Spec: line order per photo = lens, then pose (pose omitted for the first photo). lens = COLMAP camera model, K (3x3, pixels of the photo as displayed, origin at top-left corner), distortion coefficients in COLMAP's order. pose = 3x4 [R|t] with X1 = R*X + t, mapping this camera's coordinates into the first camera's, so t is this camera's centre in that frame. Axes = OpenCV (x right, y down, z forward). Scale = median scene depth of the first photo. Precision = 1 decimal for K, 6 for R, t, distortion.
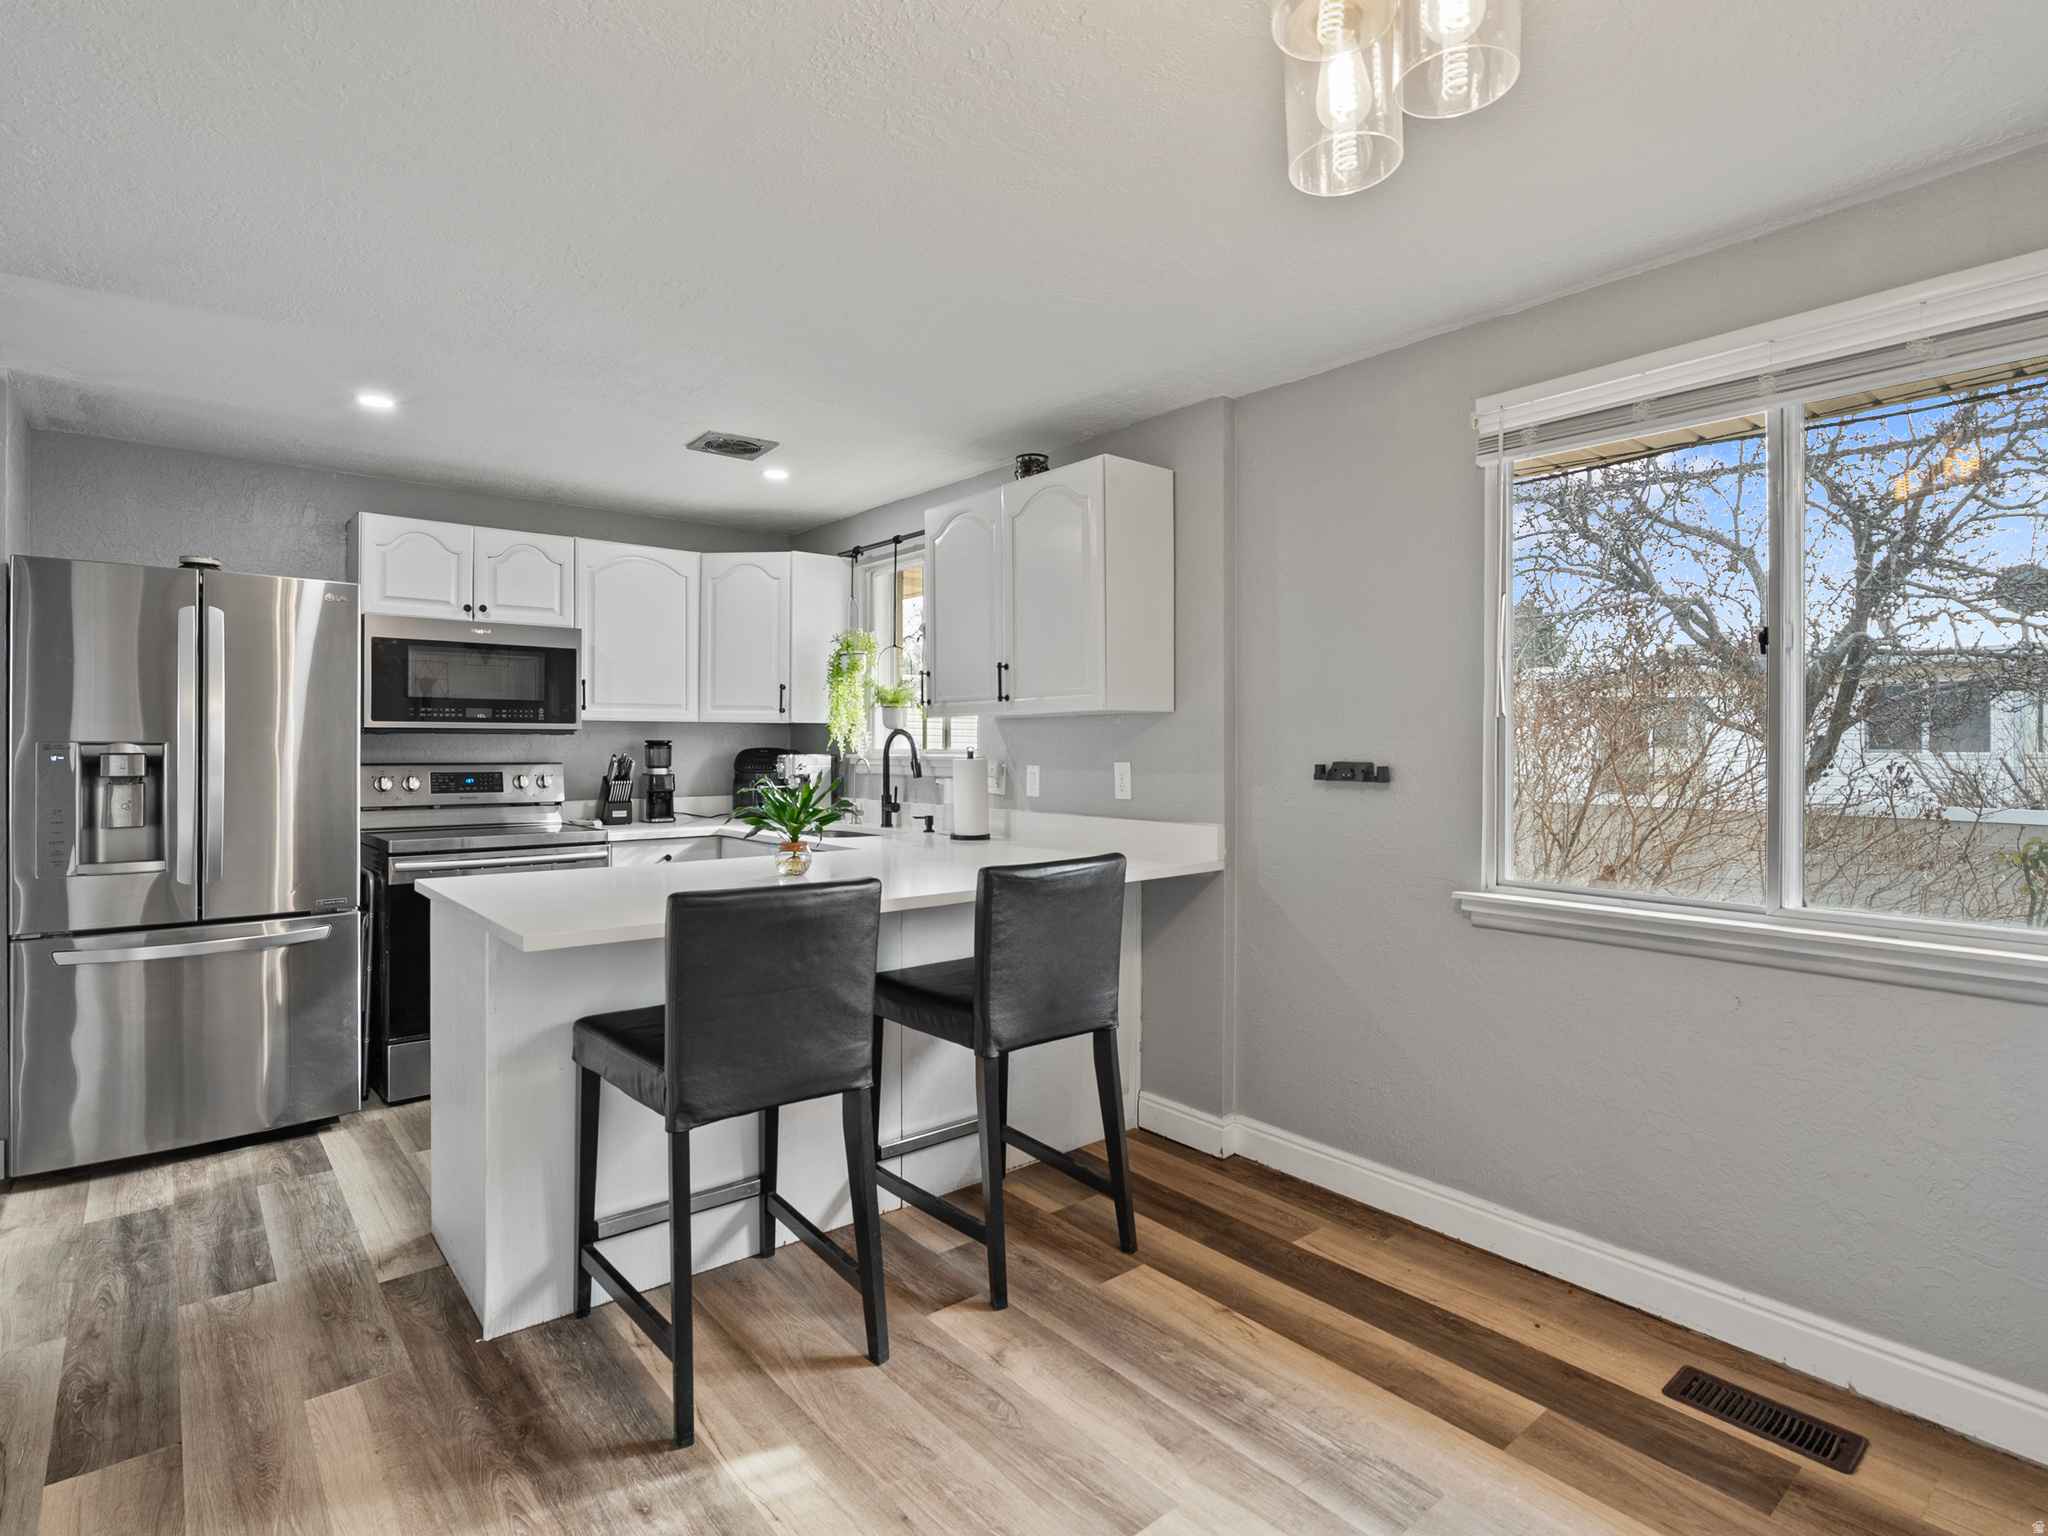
lens RADIAL K [[1044.2, 0, 1018.9], [0, 1044.2, 749.1], [0, 0, 1]] dist [-0.007654, 0.001832]
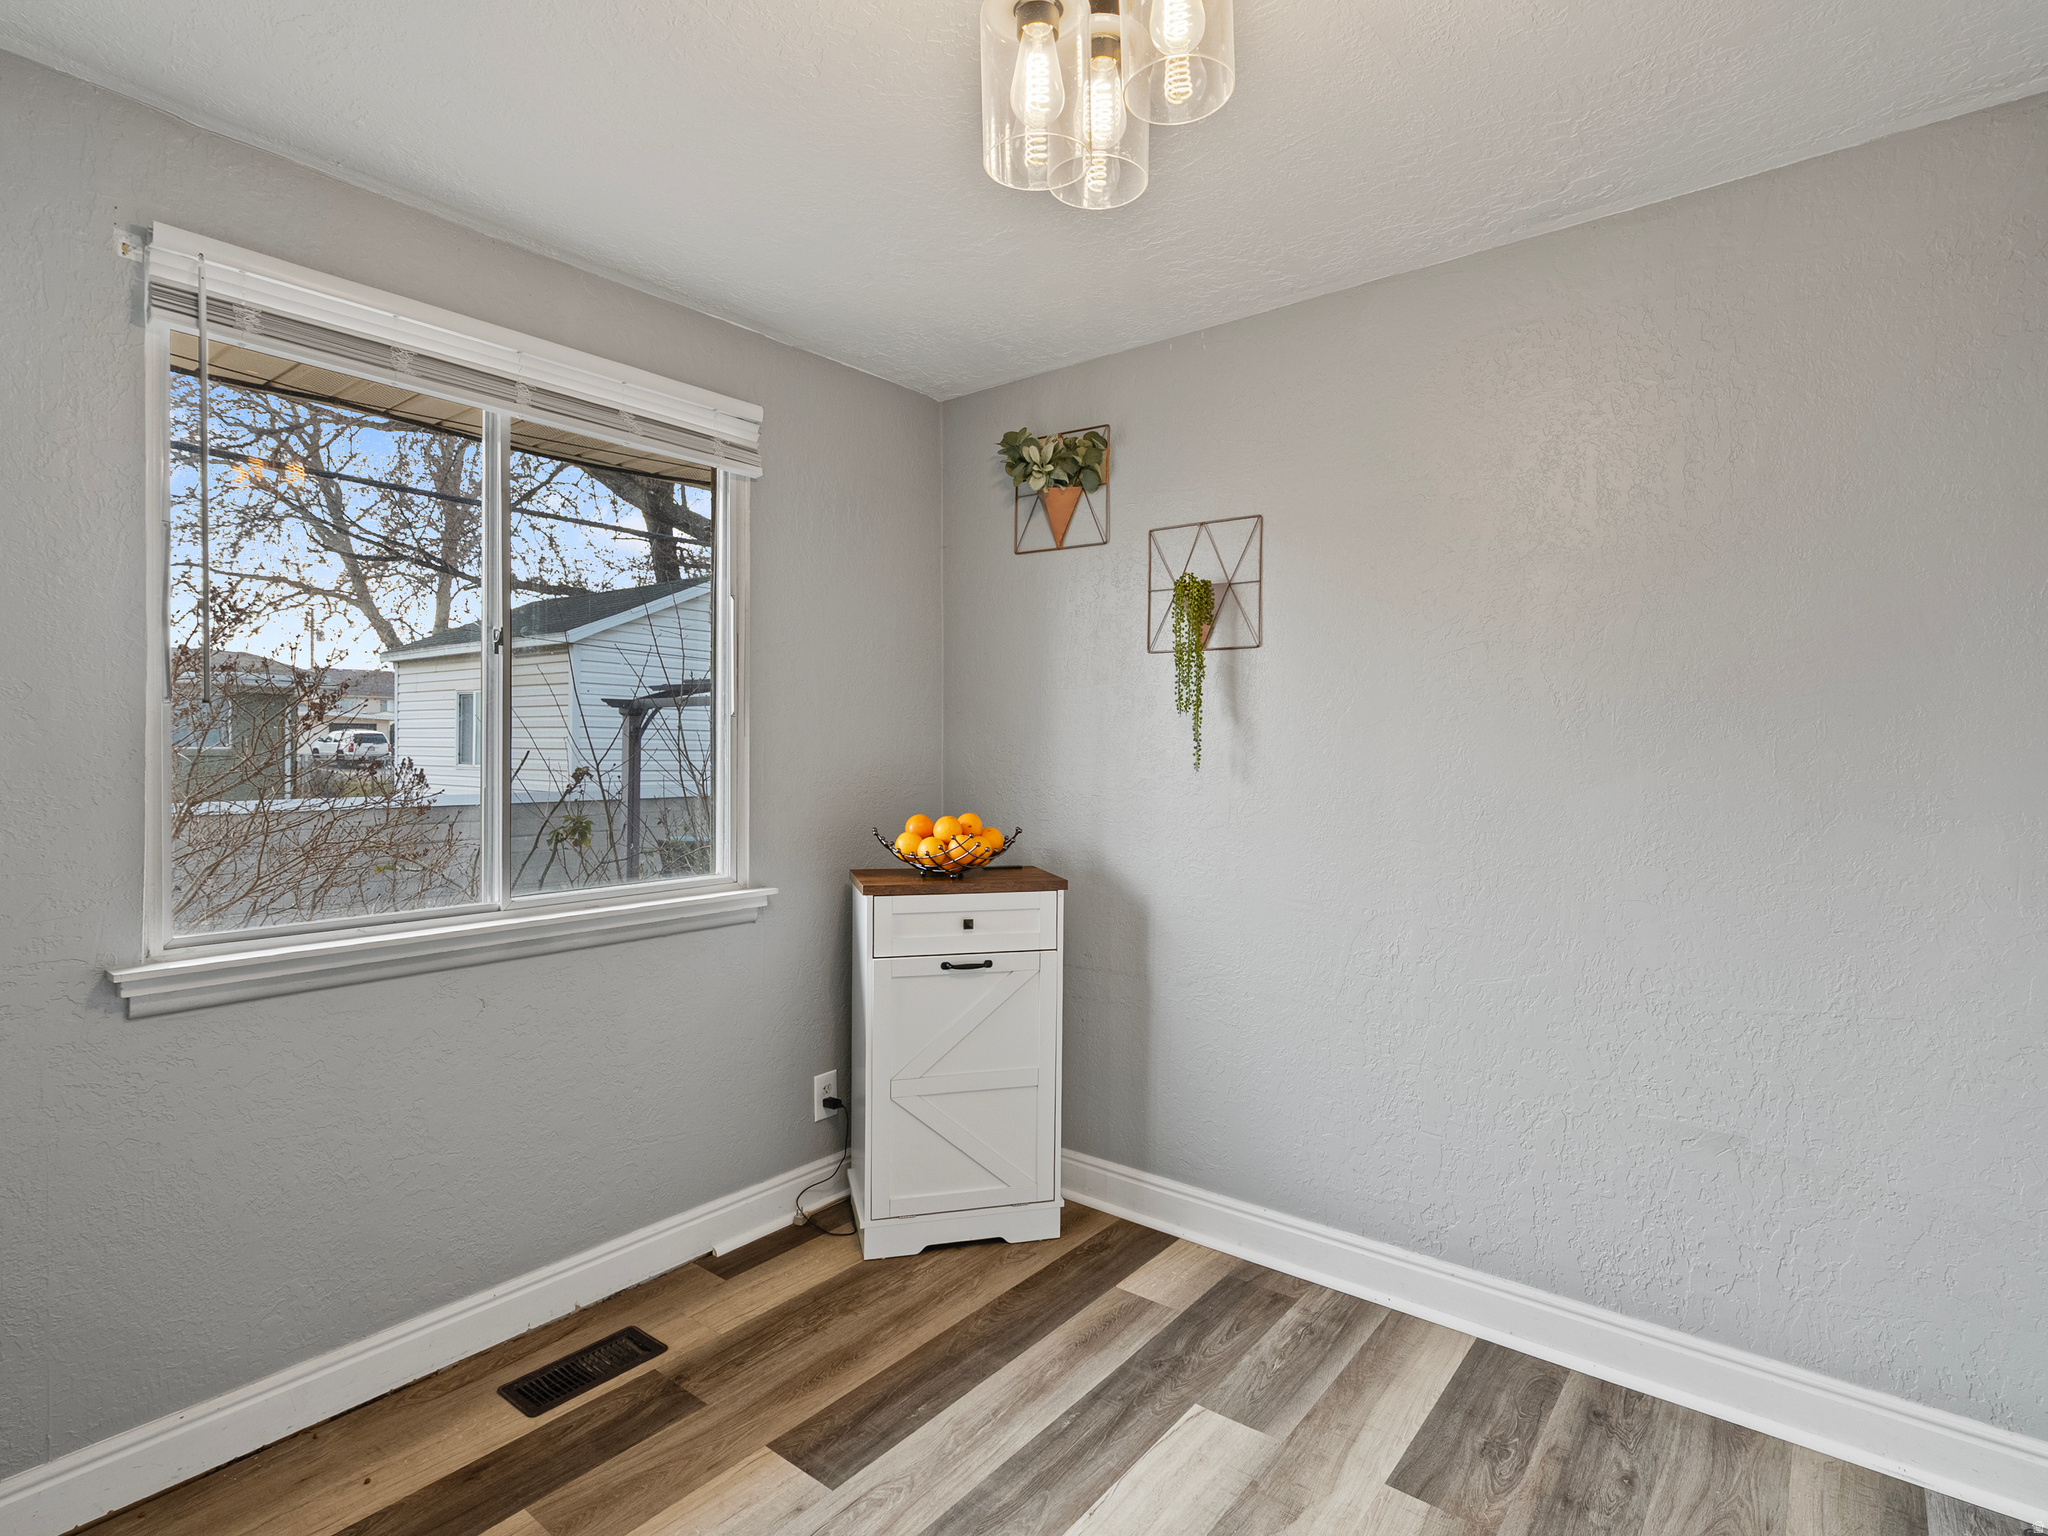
lens RADIAL K [[1044.2, 0, 1019.4], [0, 1044.2, 765.4], [0, 0, 1]] dist [-0.007654, 0.001832]
pose [[-0.204635, -0.019484, 0.978644, -0.341251], [0.005897, 0.999759, 0.021138, -0.001615], [-0.978821, 0.010096, -0.204471, 0.632125]]
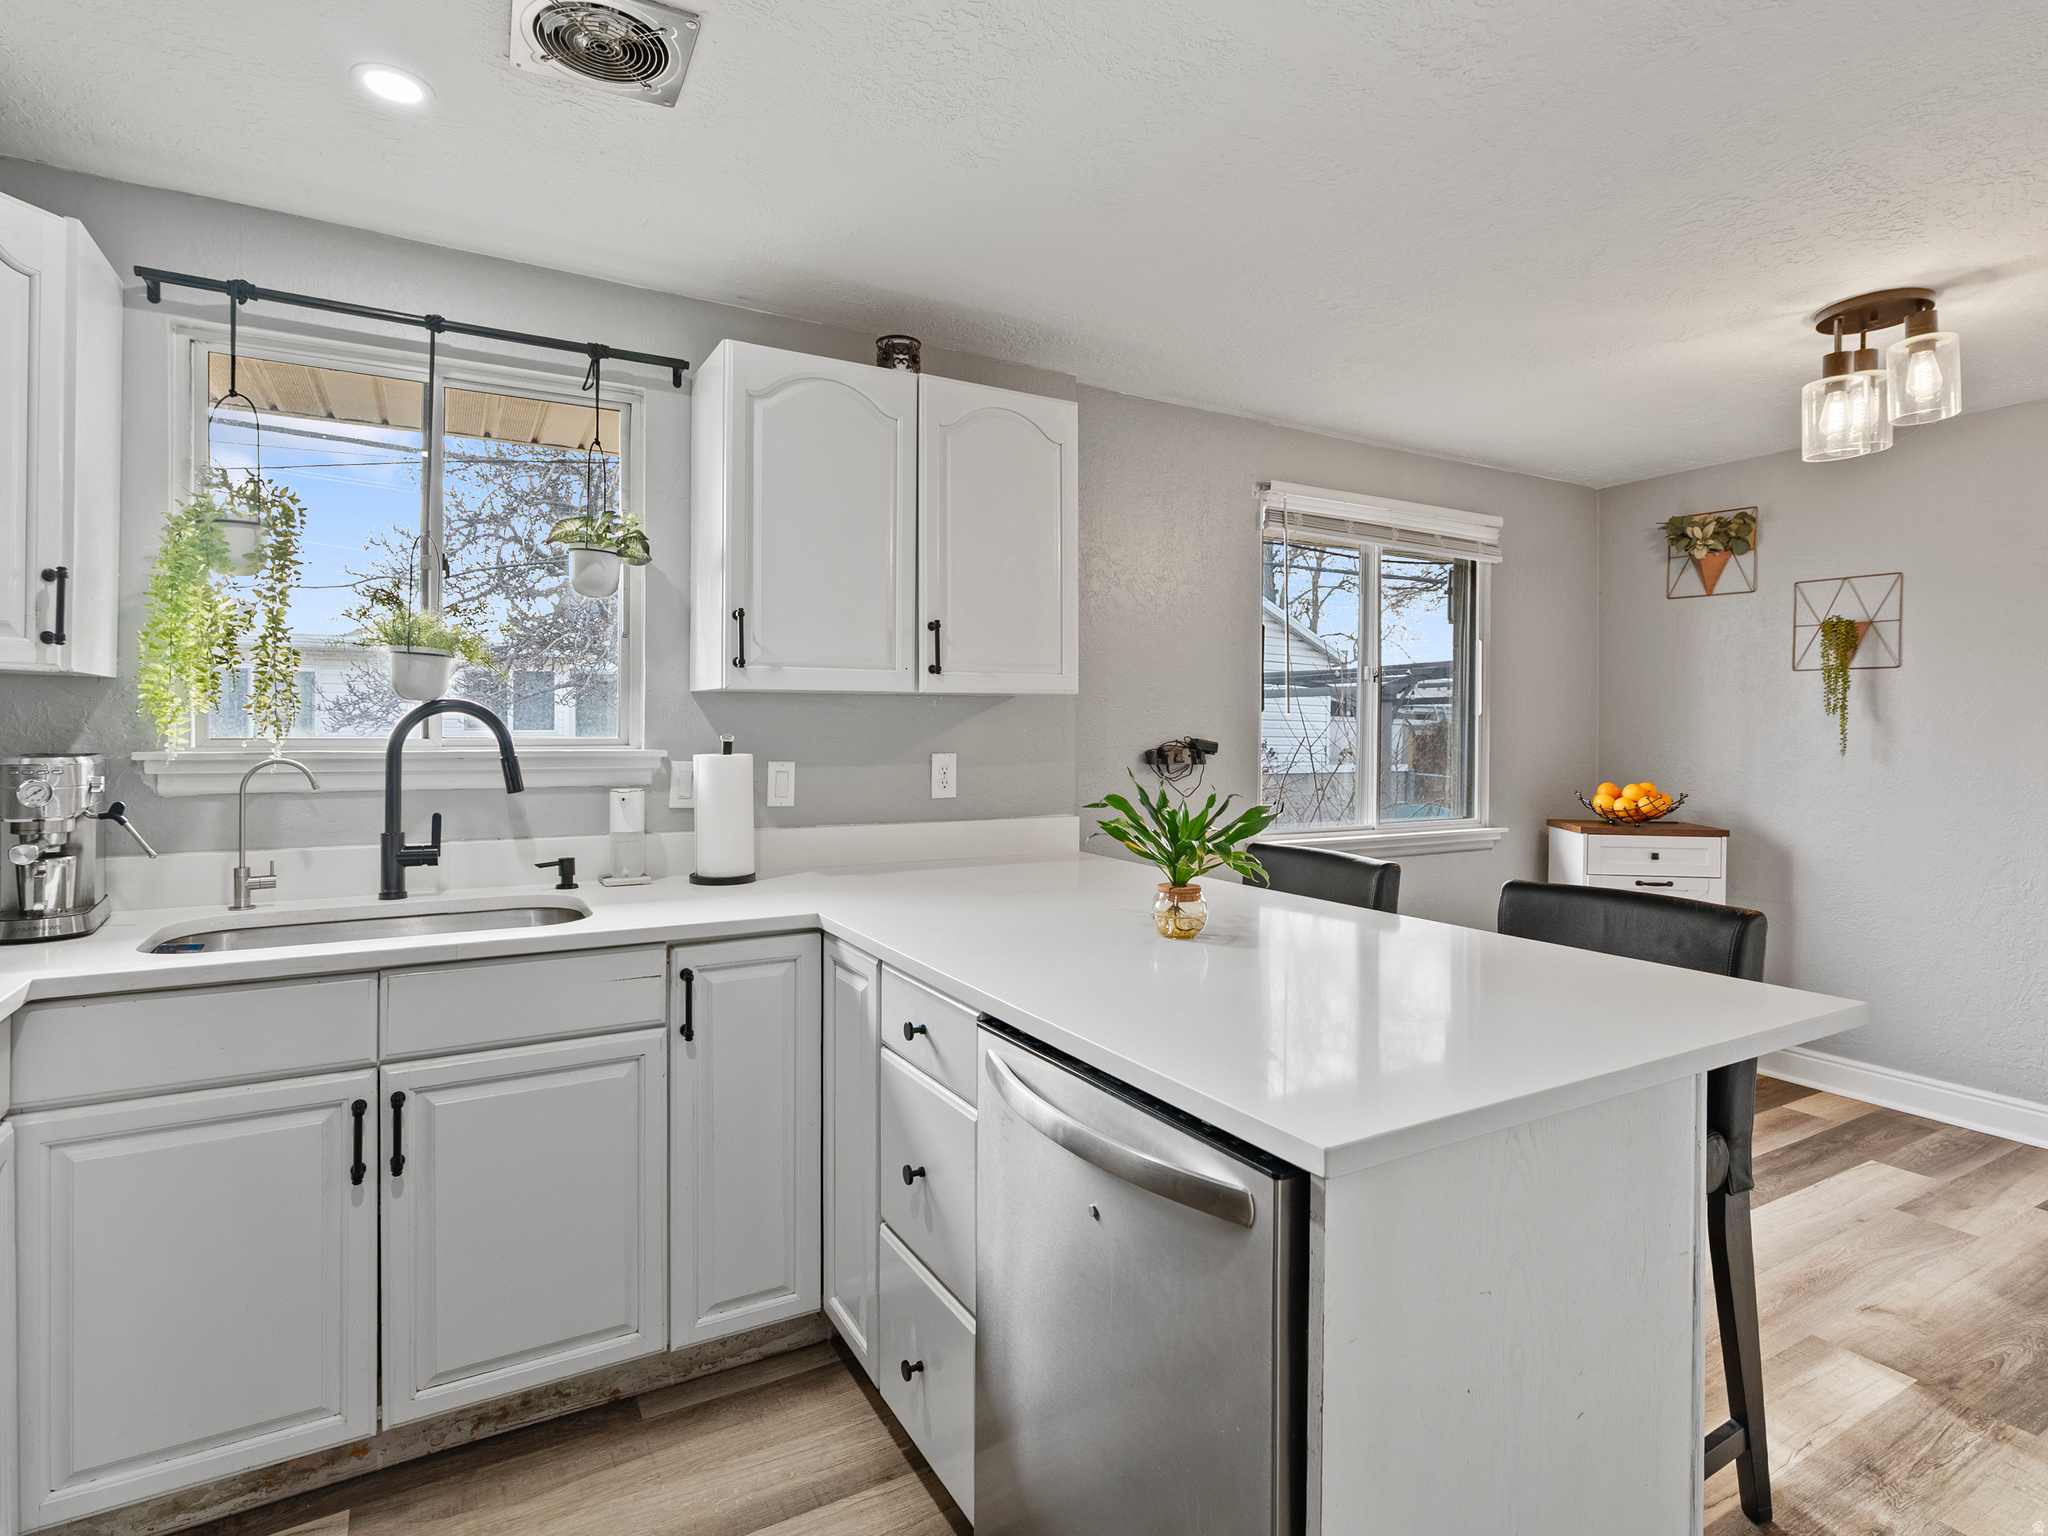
lens RADIAL K [[1044.2, 0, 1014.0], [0, 1044.2, 736.4], [0, 0, 1]] dist [-0.007654, 0.001832]
pose [[0.176527, -0.005103, 0.984283, -1.019060], [-0.000177, 0.999986, 0.005216, -0.007506], [-0.984296, -0.001095, 0.176523, 1.148259]]
